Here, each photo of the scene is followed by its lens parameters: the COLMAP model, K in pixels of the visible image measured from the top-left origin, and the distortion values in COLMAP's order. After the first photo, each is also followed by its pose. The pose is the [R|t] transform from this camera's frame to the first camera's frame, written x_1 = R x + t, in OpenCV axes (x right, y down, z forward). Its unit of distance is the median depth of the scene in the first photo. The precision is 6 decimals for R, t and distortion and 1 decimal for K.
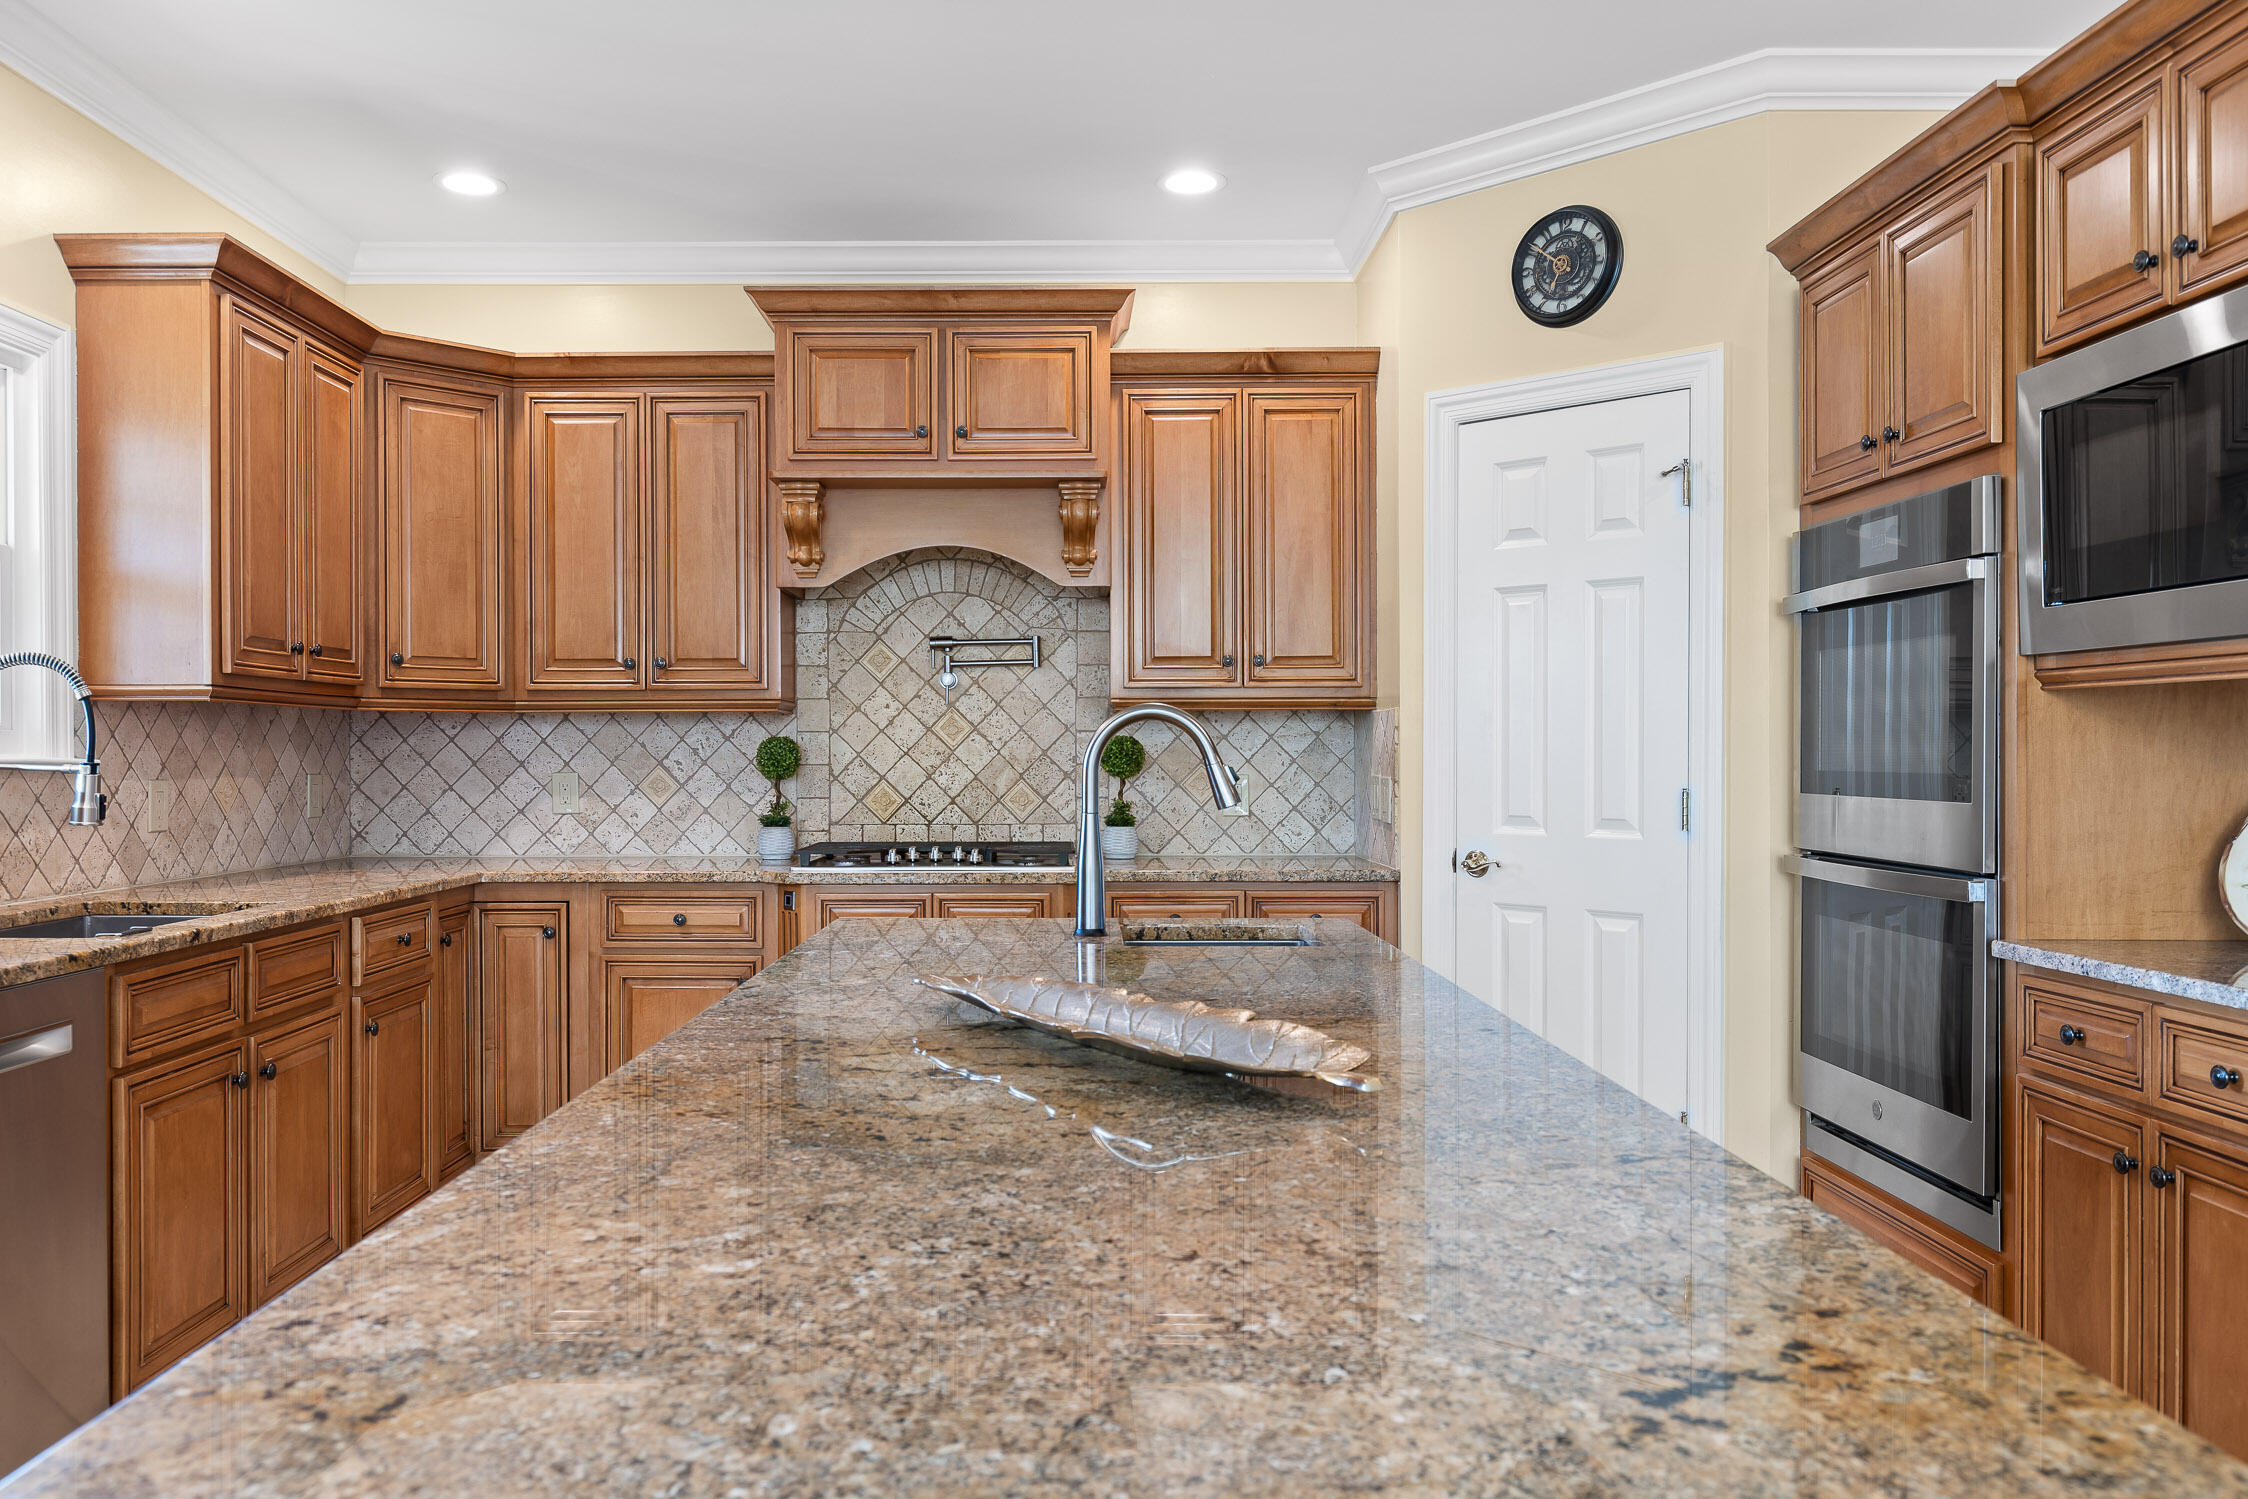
lens RADIAL K [[1667.7, 0, 1061.9], [0, 1667.7, 767.5], [0, 0, 1]] dist [0.003681, -0.003741]
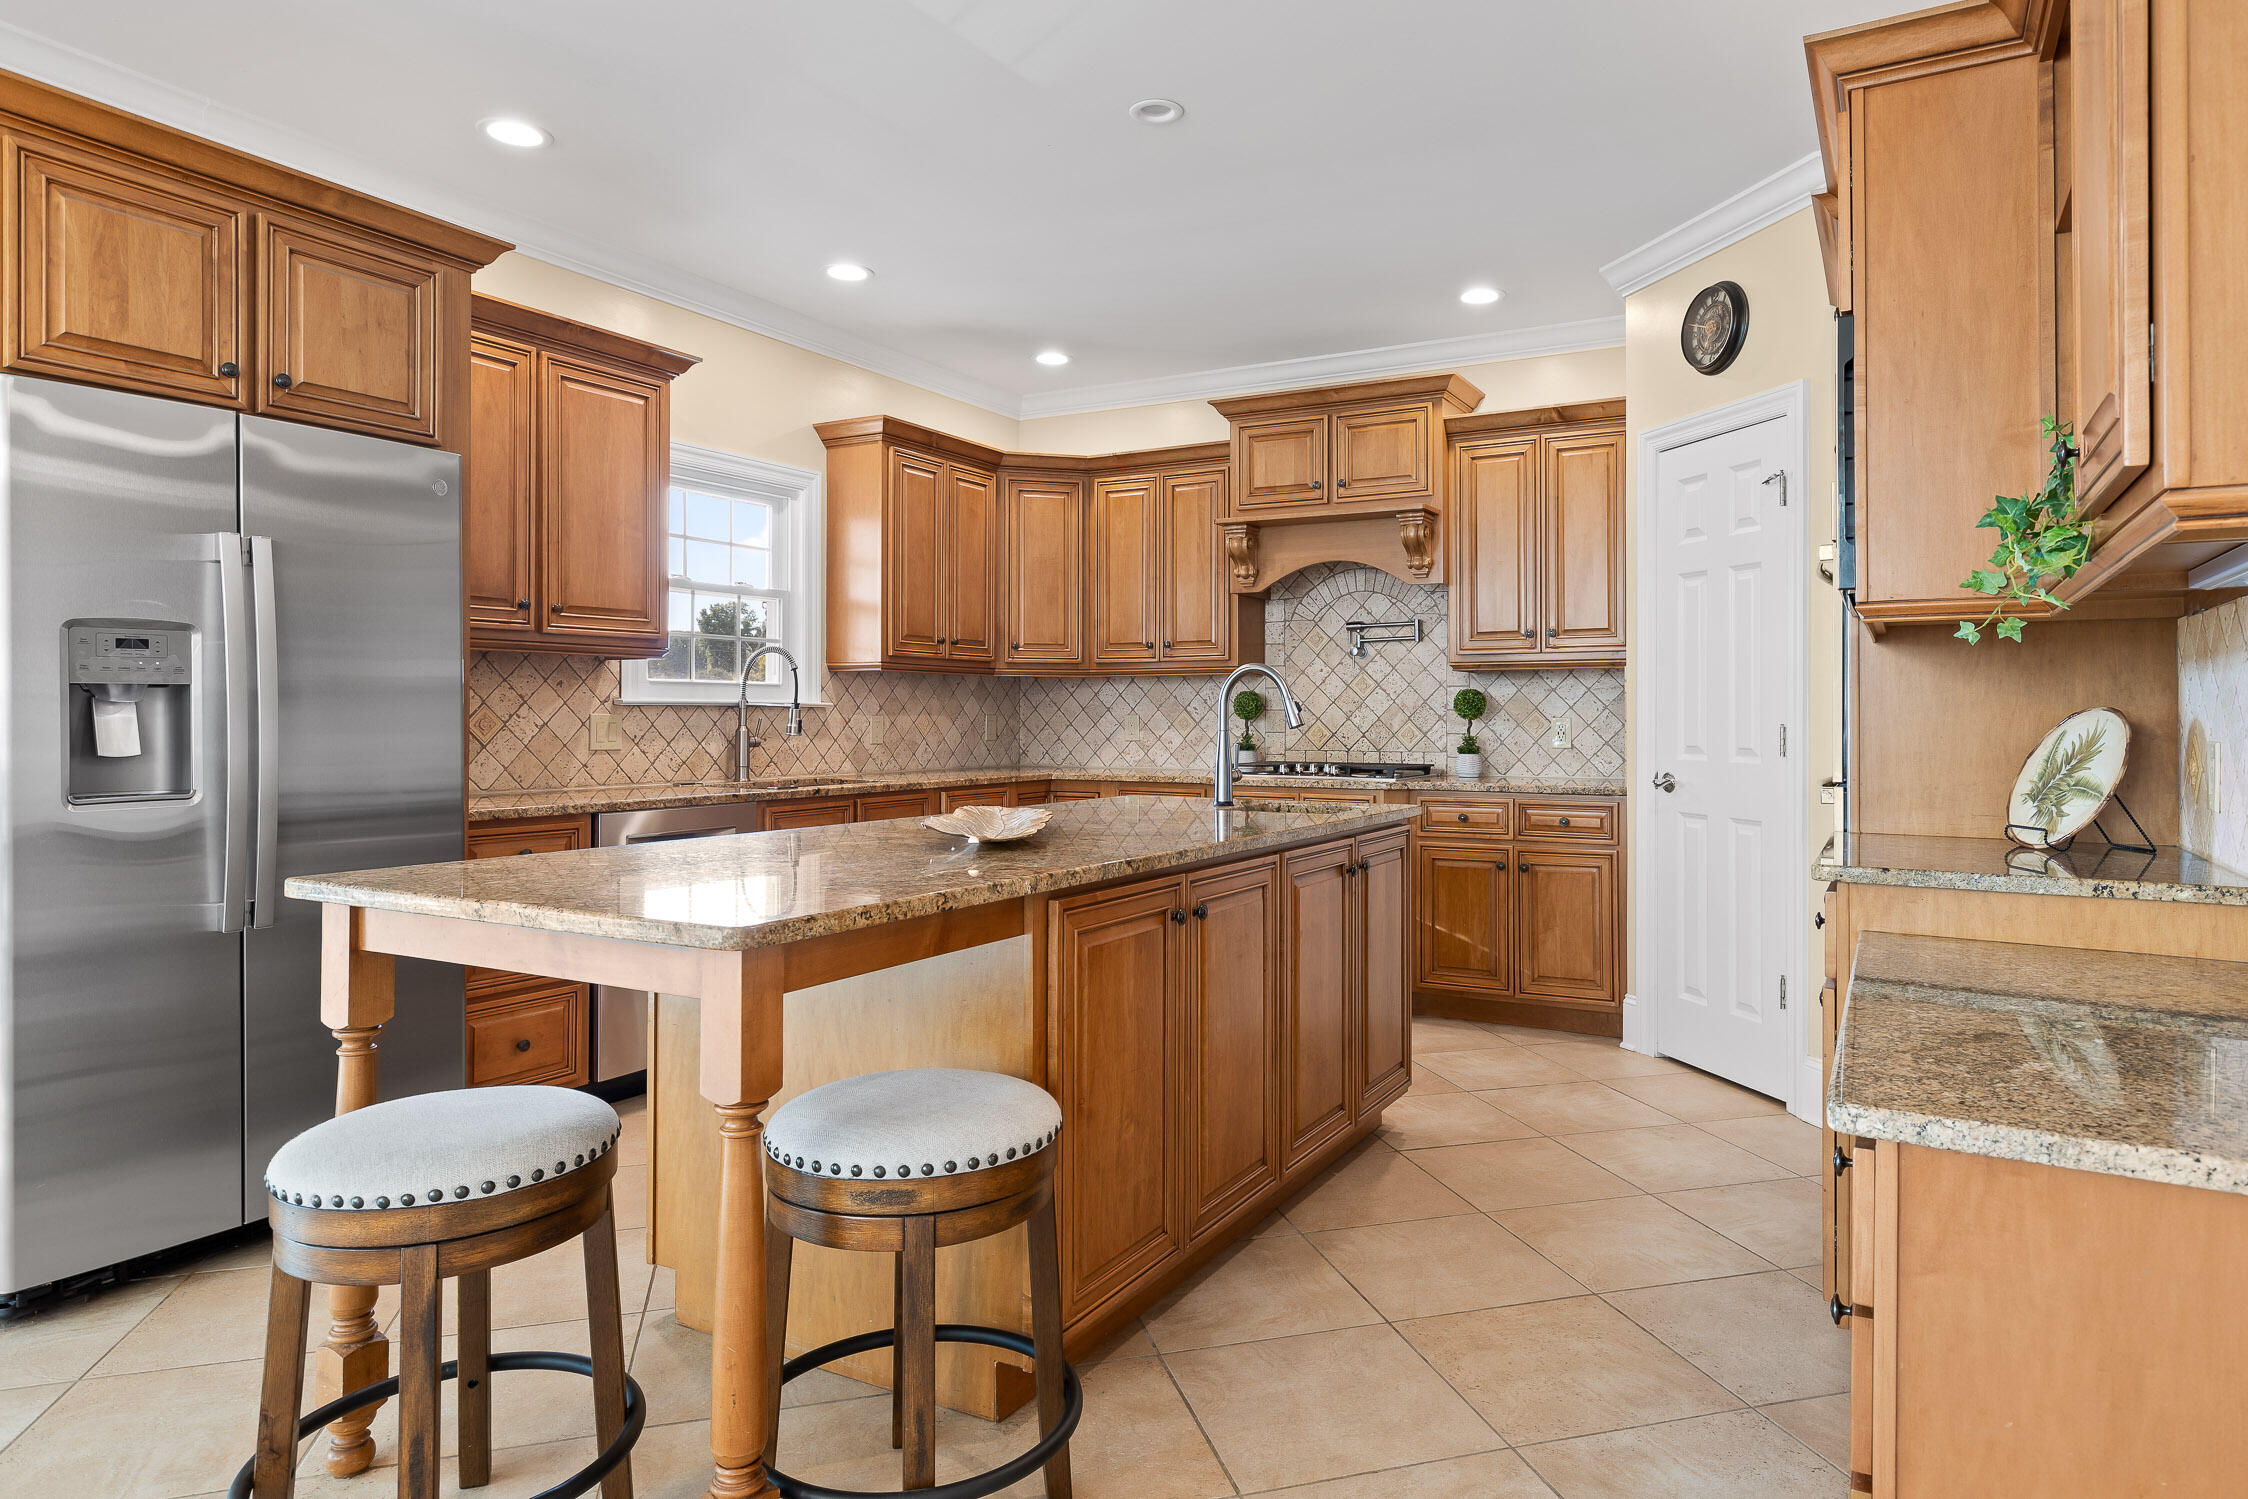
lens RADIAL K [[1340.5, 0, 1185.2], [0, 1340.5, 704.8], [0, 0, 1]] dist [0.006553, 0.000146]
pose [[0.885785, -0.000930, -0.464094, 0.361402], [-0.007001, 0.999857, -0.015366, 0.013542], [0.464043, 0.016860, 0.885652, -0.108960]]
